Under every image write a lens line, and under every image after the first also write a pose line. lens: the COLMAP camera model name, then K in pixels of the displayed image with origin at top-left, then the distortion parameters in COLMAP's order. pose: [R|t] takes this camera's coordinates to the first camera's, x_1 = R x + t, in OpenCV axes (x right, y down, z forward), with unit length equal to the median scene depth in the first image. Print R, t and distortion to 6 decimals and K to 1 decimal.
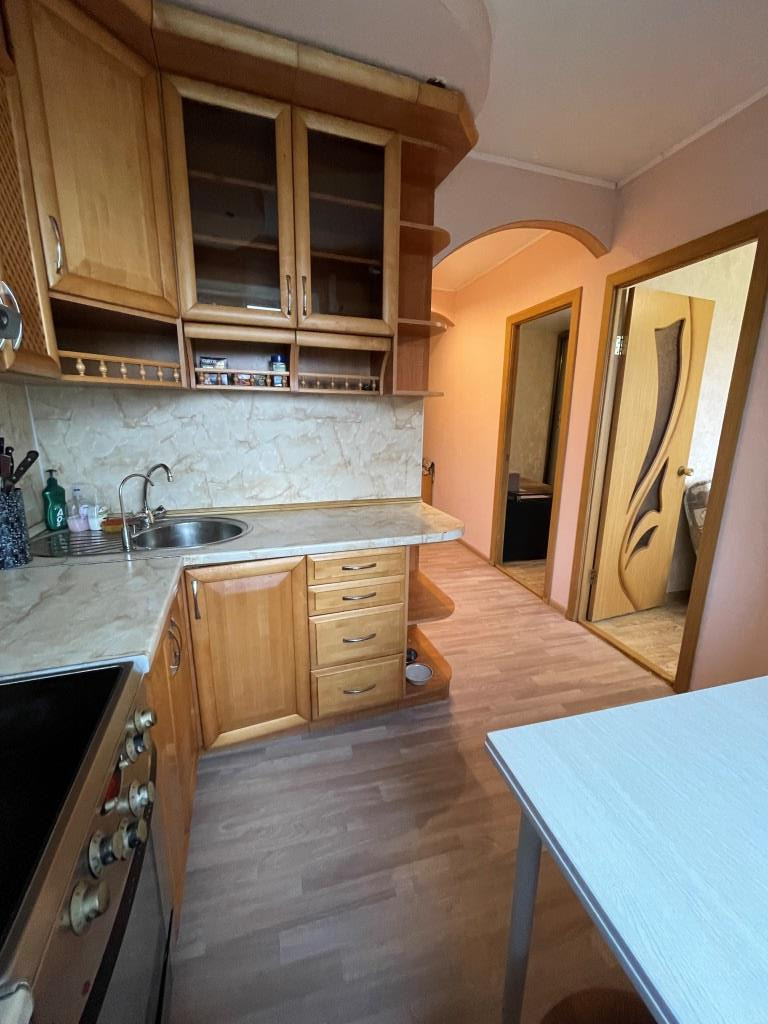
lens RADIAL K [[413.2, 0, 392.5], [0, 413.2, 508.5], [0, 0, 1]] dist [-0.000614, 0.000578]
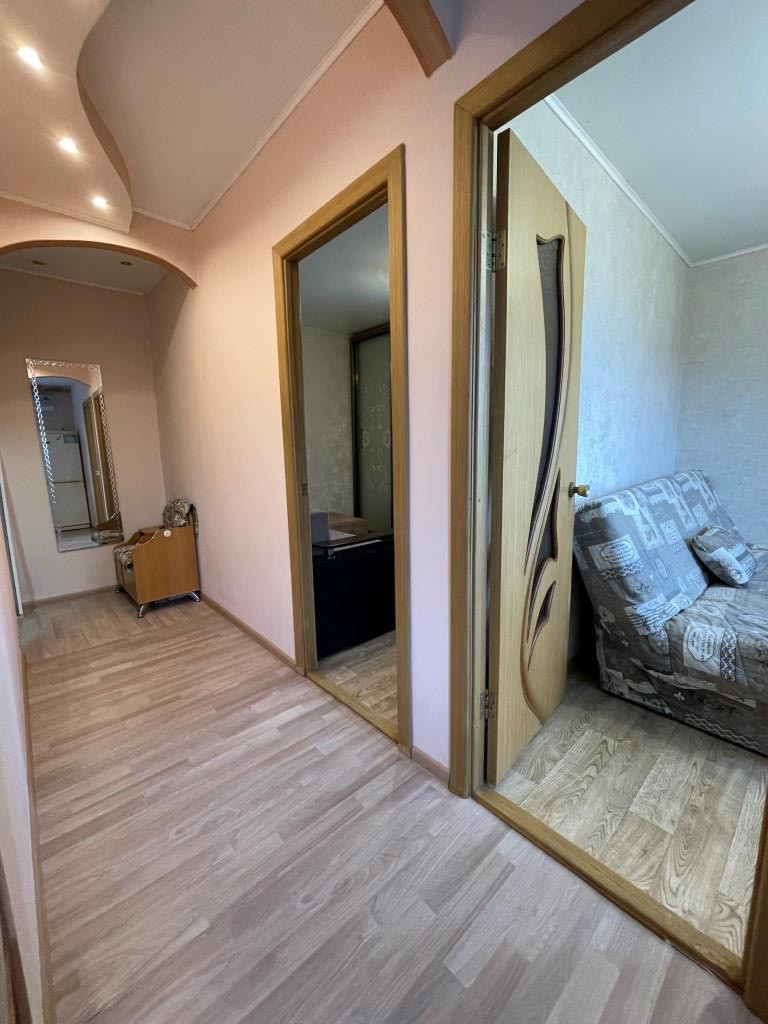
lens RADIAL K [[413.2, 0, 392.5], [0, 413.2, 508.5], [0, 0, 1]] dist [-0.000614, 0.000578]
pose [[0.891032, -0.098452, 0.443135, 0.137279], [0.130895, 0.990457, -0.043146, -0.059135], [-0.434659, 0.096448, 0.895416, 0.455411]]
